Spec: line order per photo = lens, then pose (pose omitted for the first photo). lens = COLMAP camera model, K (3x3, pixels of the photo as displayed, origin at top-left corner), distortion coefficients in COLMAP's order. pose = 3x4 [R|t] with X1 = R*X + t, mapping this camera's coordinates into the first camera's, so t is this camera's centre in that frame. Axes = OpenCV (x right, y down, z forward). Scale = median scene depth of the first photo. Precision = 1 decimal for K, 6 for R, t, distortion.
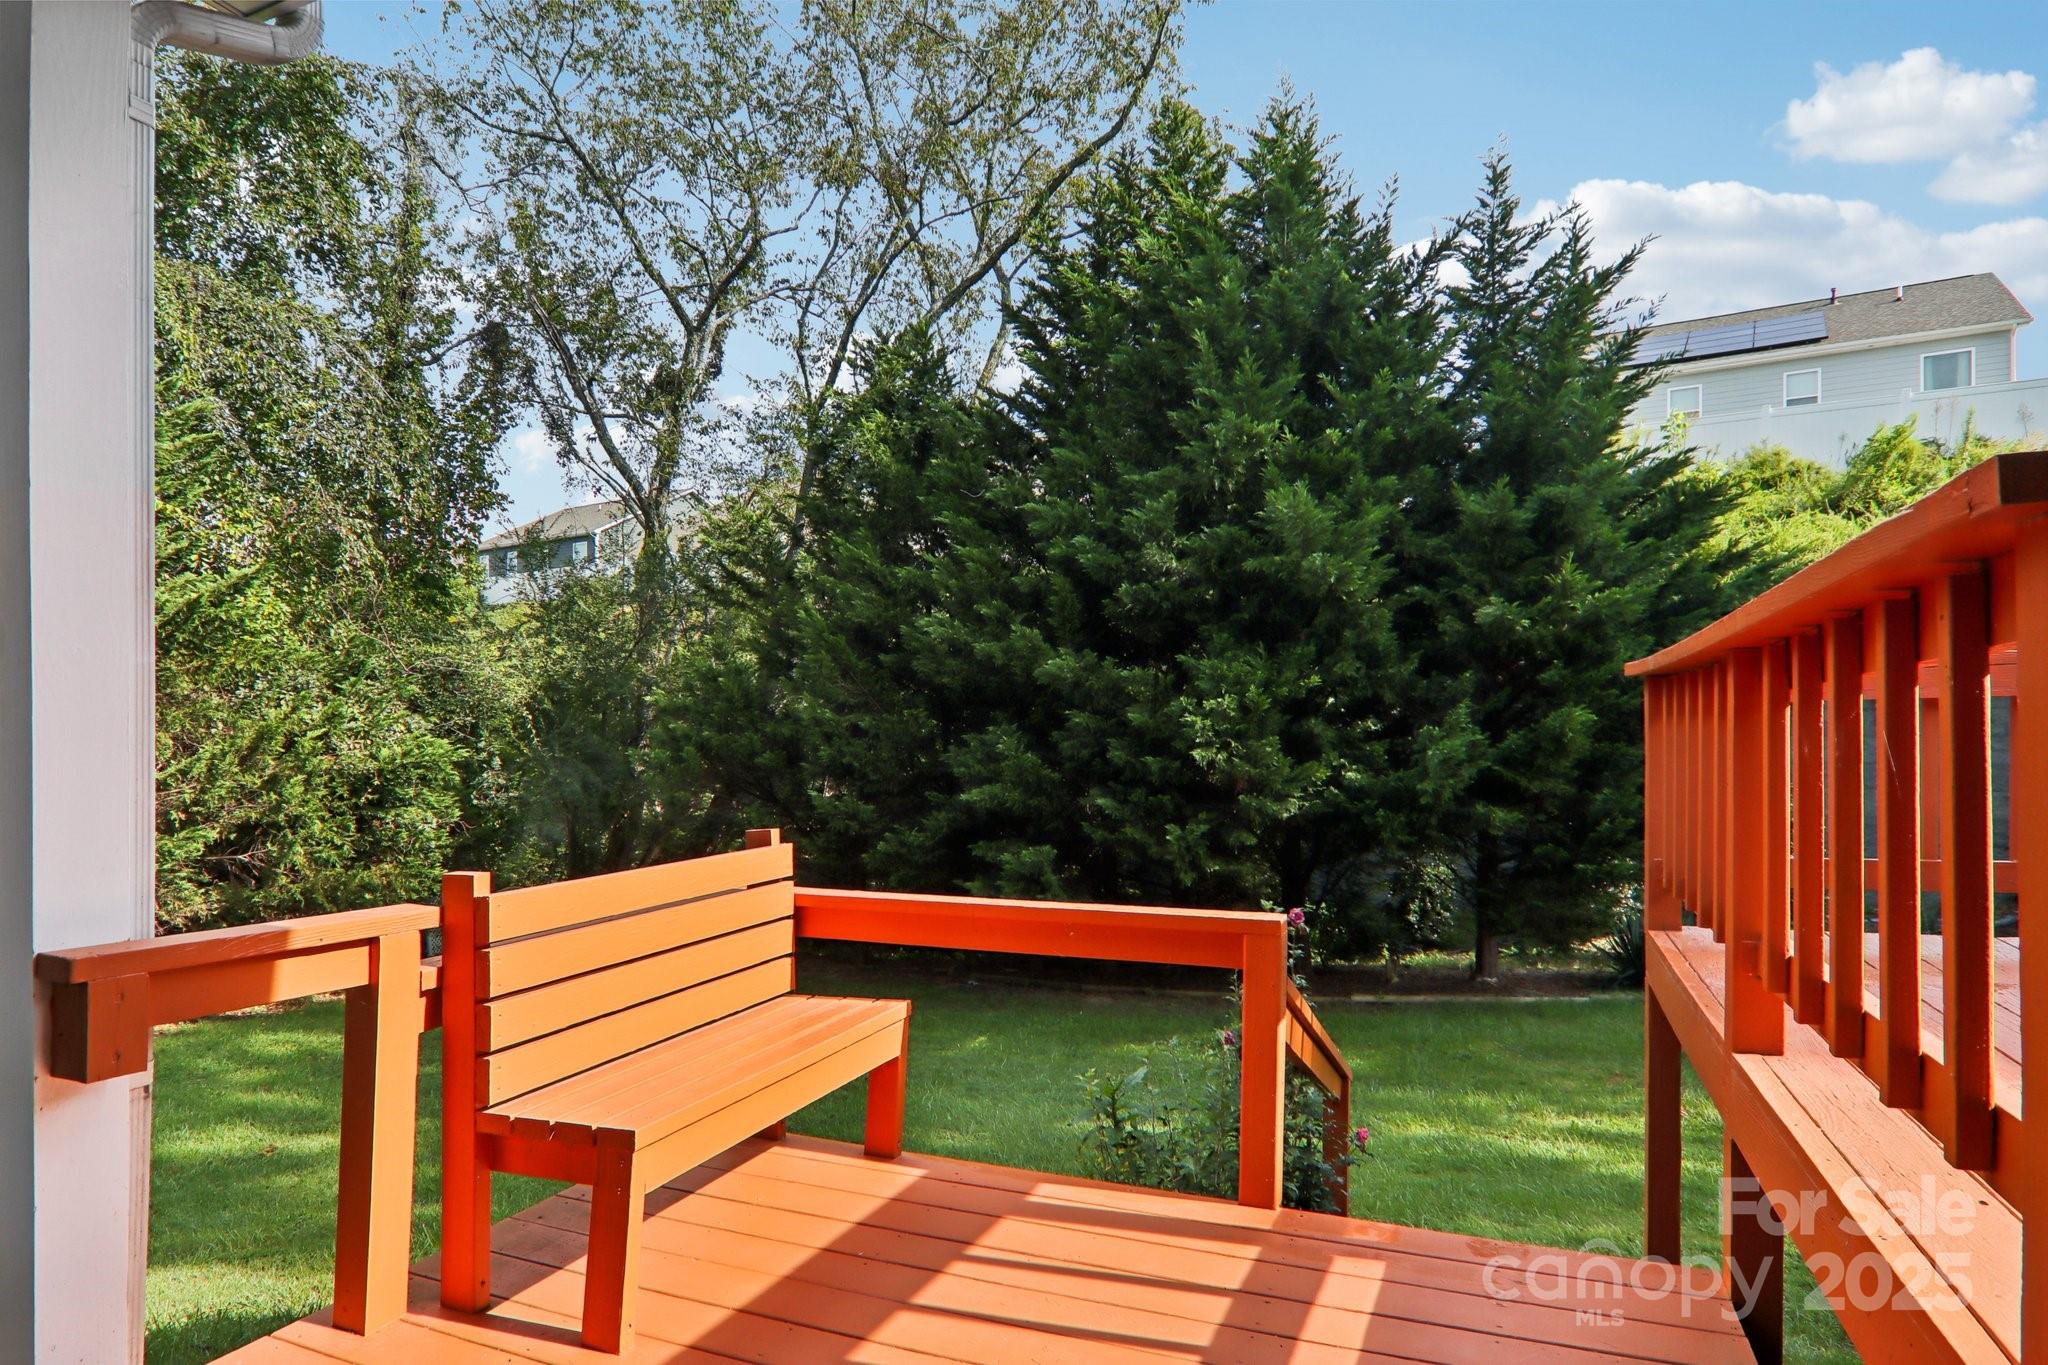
lens RADIAL K [[1172.5, 0, 1034.6], [0, 1172.5, 712.0], [0, 0, 1]] dist [0.036303, -0.019072]
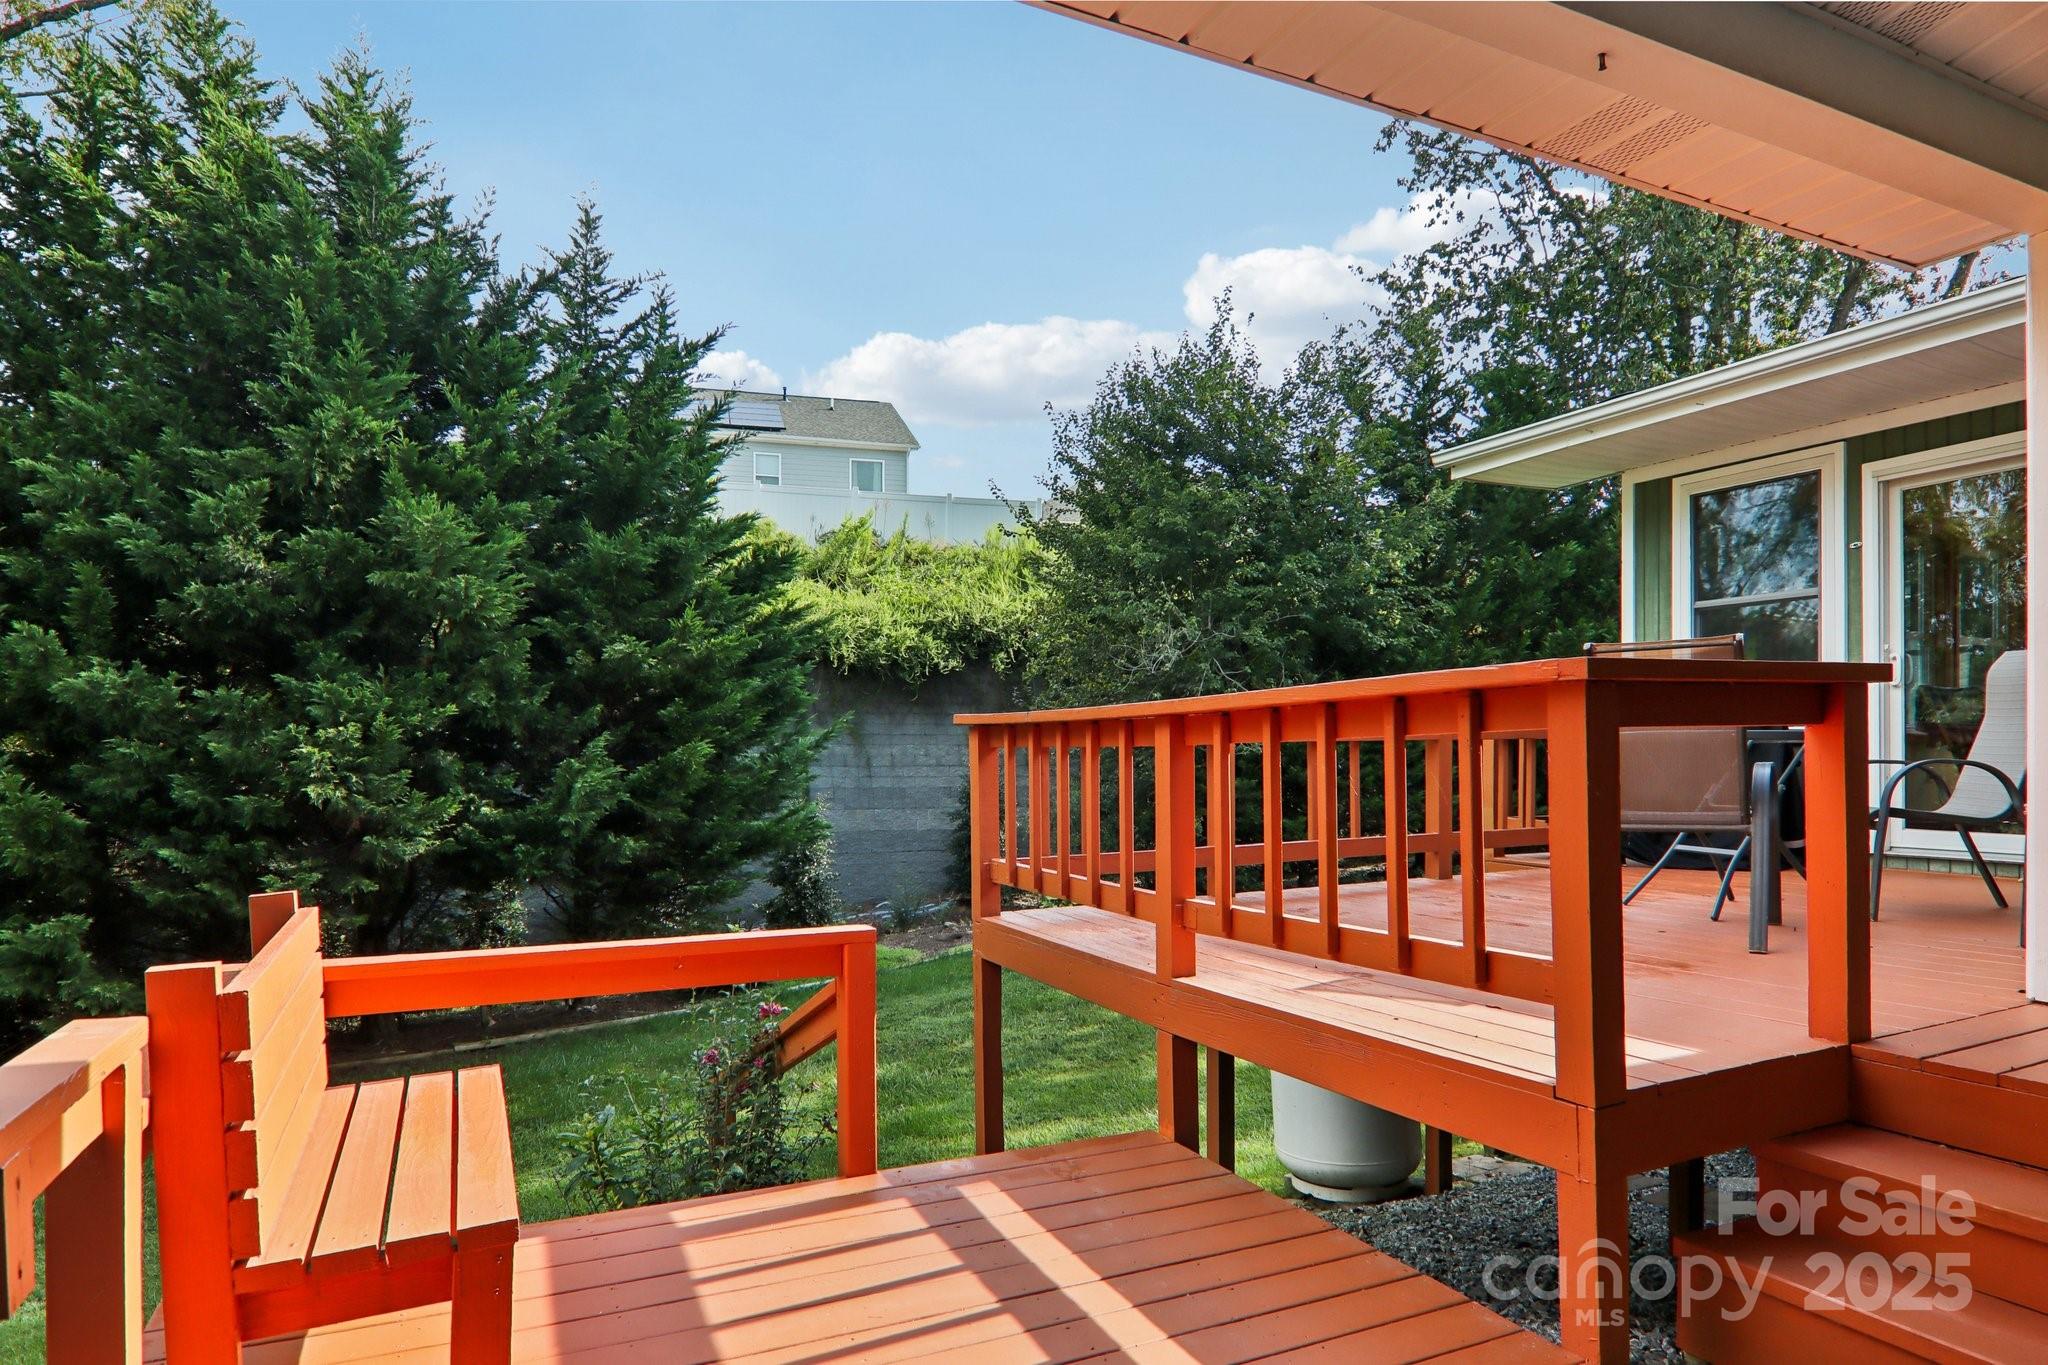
lens RADIAL K [[1195.9, 0, 1024.7], [0, 1195.9, 749.7], [0, 0, 1]] dist [-0.000453, -0.002482]
pose [[0.685428, 0.006156, 0.728114, -0.129477], [-0.010936, 0.999939, 0.001840, -0.001676], [-0.728058, -0.009224, 0.685454, 0.016398]]
